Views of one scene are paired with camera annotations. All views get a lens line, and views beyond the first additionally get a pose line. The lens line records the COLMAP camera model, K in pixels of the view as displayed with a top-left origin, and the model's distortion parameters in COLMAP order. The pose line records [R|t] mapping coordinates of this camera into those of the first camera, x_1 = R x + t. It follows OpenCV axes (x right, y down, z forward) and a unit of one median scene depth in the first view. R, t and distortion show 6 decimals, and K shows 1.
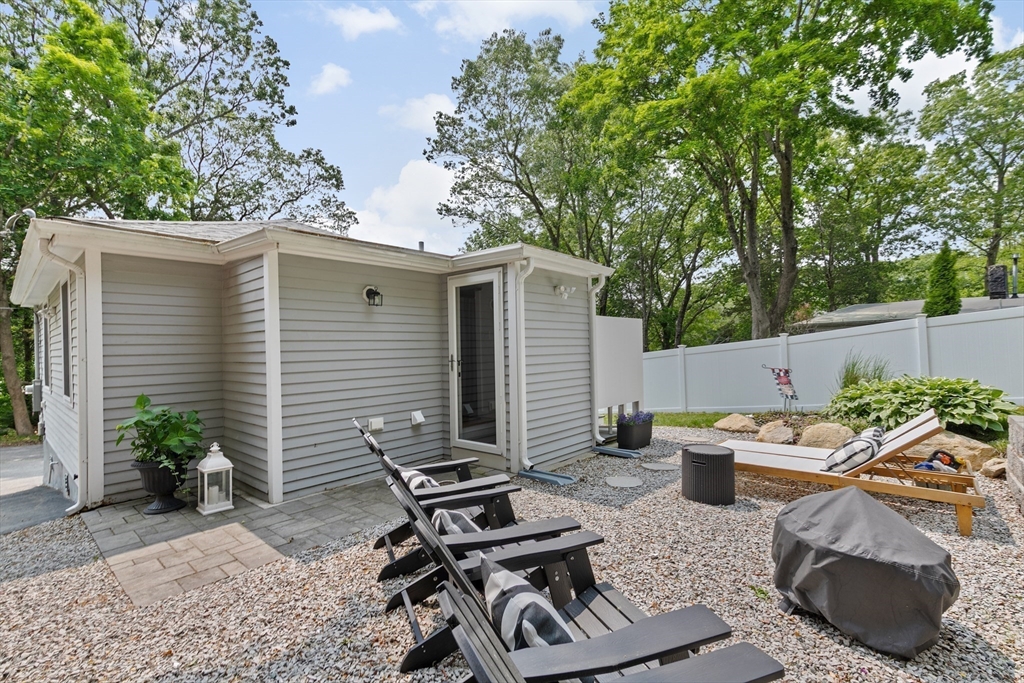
lens RADIAL K [[461.2, 0, 512.0], [0, 461.2, 341.5], [0, 0, 1]] dist [0.006891, -0.000026]
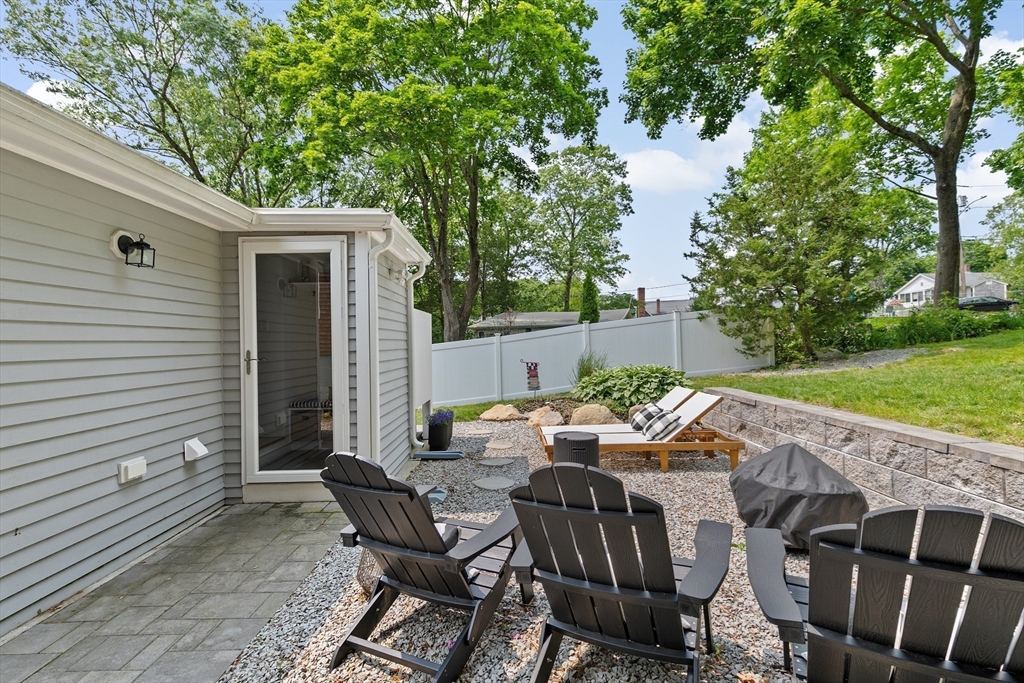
lens RADIAL K [[456.6, 0, 512.3], [0, 456.6, 345.8], [0, 0, 1]] dist [0.004052, 0.000133]
pose [[0.751120, 0.001665, 0.660164, -0.284516], [-0.006836, 0.999963, 0.005256, 0.014378], [-0.660131, -0.008461, 0.751103, 0.223848]]
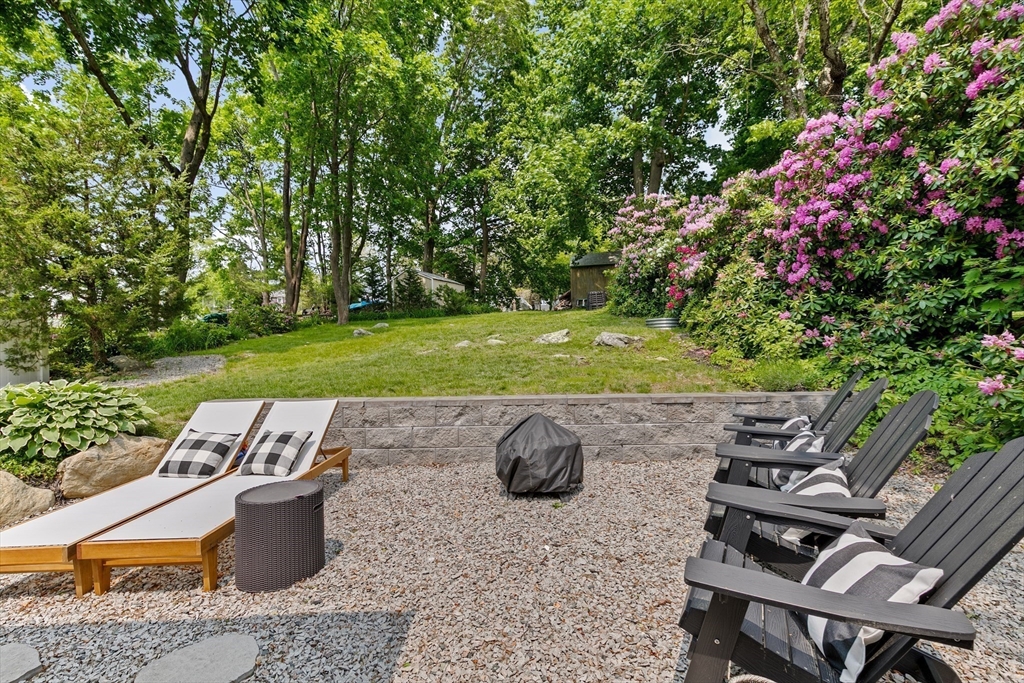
lens RADIAL K [[459.1, 0, 507.5], [0, 459.1, 340.8], [0, 0, 1]] dist [0.004440, 0.000588]
pose [[-0.649175, 0.033184, 0.759915, -0.176334], [0.017404, 0.999434, -0.028775, 0.041010], [-0.760440, -0.005454, -0.649385, 0.853639]]
